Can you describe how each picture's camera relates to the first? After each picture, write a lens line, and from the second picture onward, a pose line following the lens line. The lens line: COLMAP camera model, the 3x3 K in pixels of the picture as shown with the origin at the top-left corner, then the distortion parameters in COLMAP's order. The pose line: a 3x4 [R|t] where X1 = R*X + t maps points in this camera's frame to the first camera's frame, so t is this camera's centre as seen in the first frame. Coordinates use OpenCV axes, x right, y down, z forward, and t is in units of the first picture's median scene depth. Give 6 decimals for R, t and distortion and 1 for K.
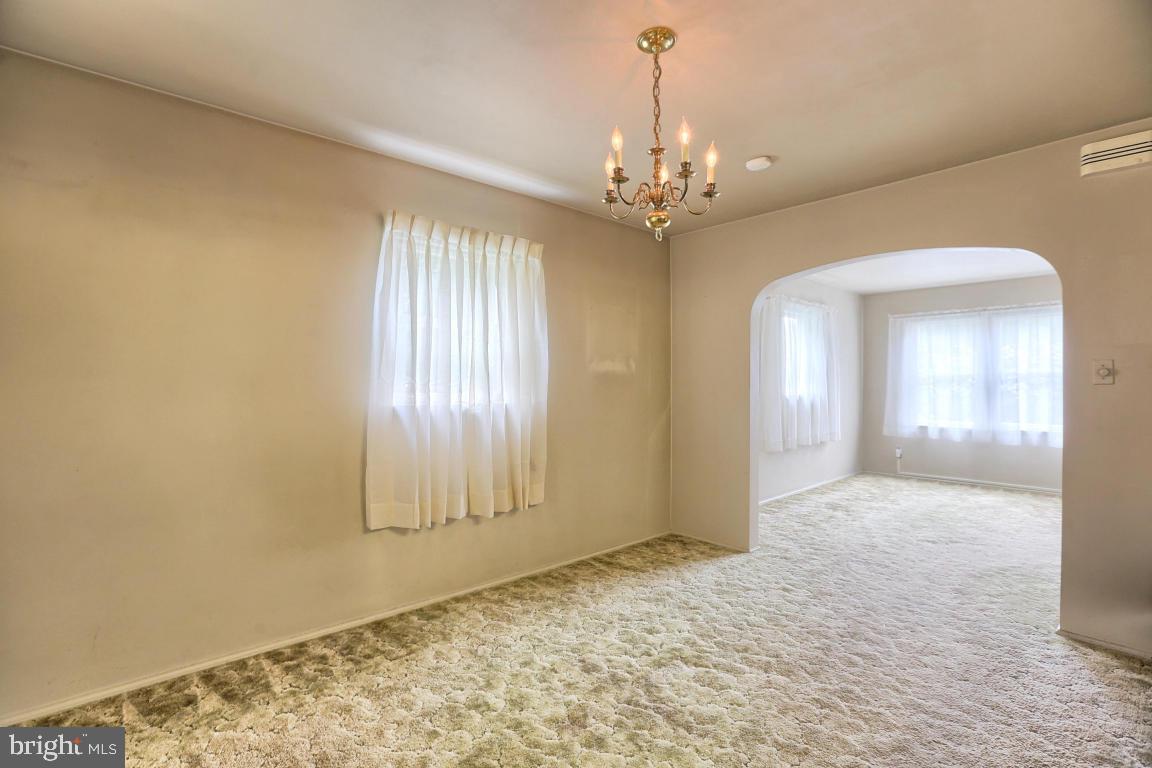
lens RADIAL K [[526.5, 0, 571.5], [0, 526.5, 383.7], [0, 0, 1]] dist [-0.055347, 0.019586]
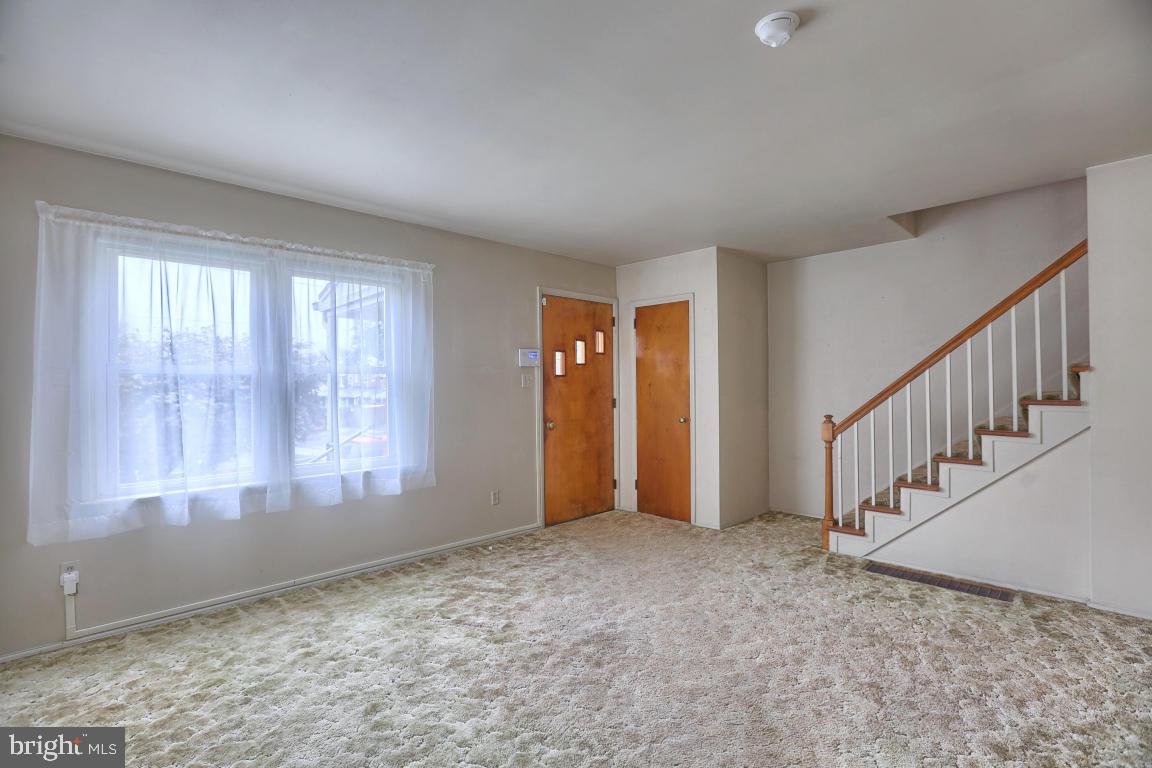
lens RADIAL K [[526.5, 0, 571.5], [0, 526.5, 383.7], [0, 0, 1]] dist [-0.055347, 0.019586]
pose [[-0.045990, 0.003357, 0.998936, 0.279891], [0.012909, 0.999913, -0.002765, -0.003738], [-0.998858, 0.012769, -0.046030, 0.727697]]
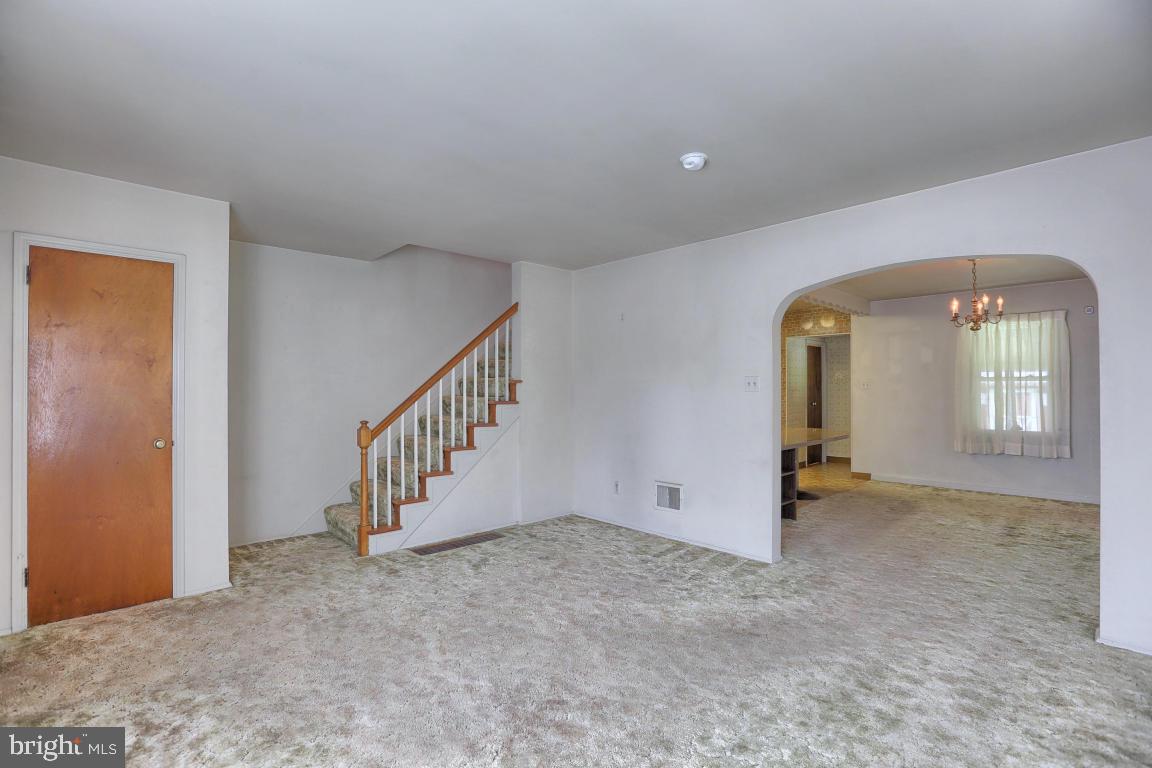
lens RADIAL K [[526.5, 0, 571.5], [0, 526.5, 383.7], [0, 0, 1]] dist [-0.055347, 0.019586]
pose [[-0.999404, -0.000127, -0.034509, 0.668377], [0.000128, 0.999973, -0.007384, -0.004023], [0.034509, -0.007384, -0.999377, 1.033559]]
